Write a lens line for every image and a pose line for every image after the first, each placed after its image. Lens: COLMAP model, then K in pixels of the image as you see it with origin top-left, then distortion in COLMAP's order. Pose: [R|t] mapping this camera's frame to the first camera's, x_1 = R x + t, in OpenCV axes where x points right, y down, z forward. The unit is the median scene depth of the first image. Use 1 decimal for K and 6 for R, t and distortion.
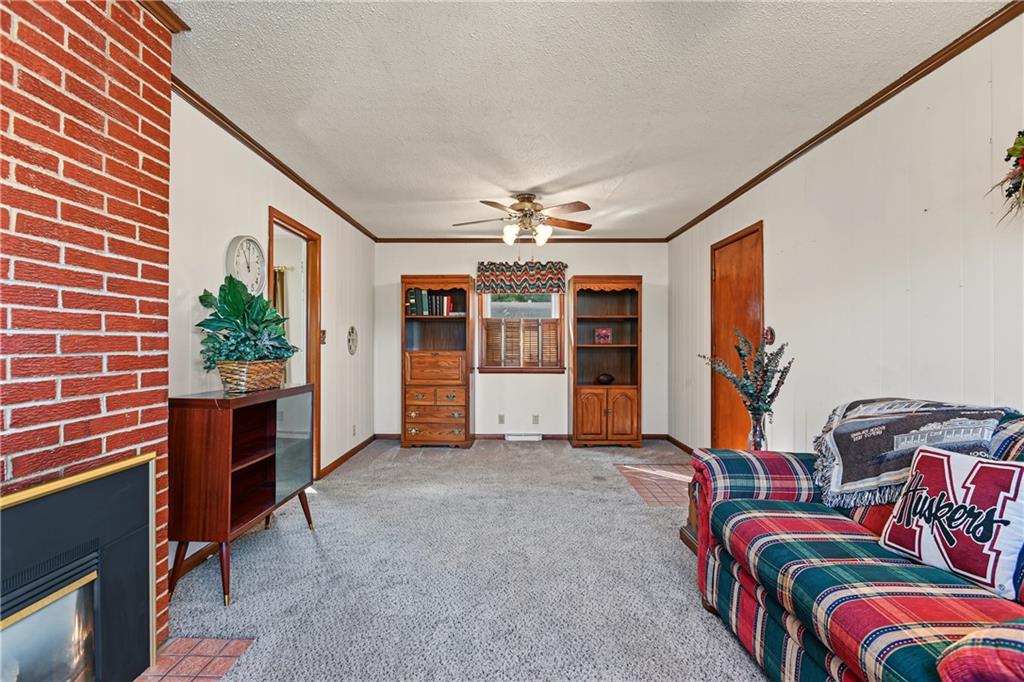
lens RADIAL K [[498.0, 0, 509.3], [0, 498.0, 341.8], [0, 0, 1]] dist [-0.011076, 0.000605]
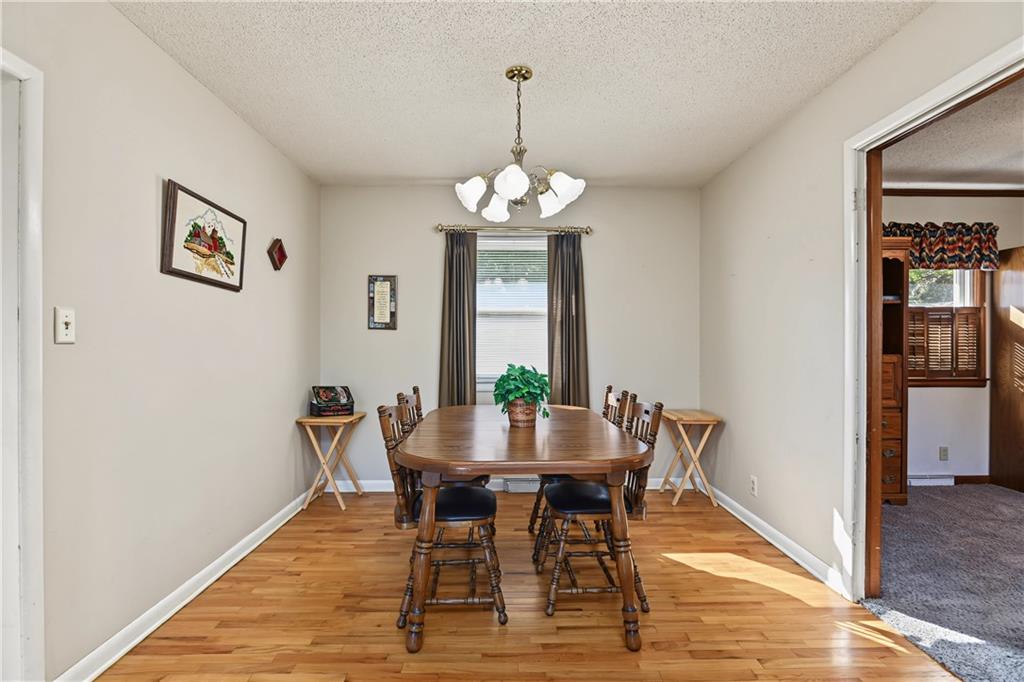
lens RADIAL K [[498.0, 0, 510.7], [0, 498.0, 342.8], [0, 0, 1]] dist [-0.011076, 0.000605]
pose [[0.999627, -0.008089, 0.026079, -0.571554], [0.008045, 0.999966, 0.001791, -0.003468], [-0.026093, -0.001581, 0.999658, 0.344869]]
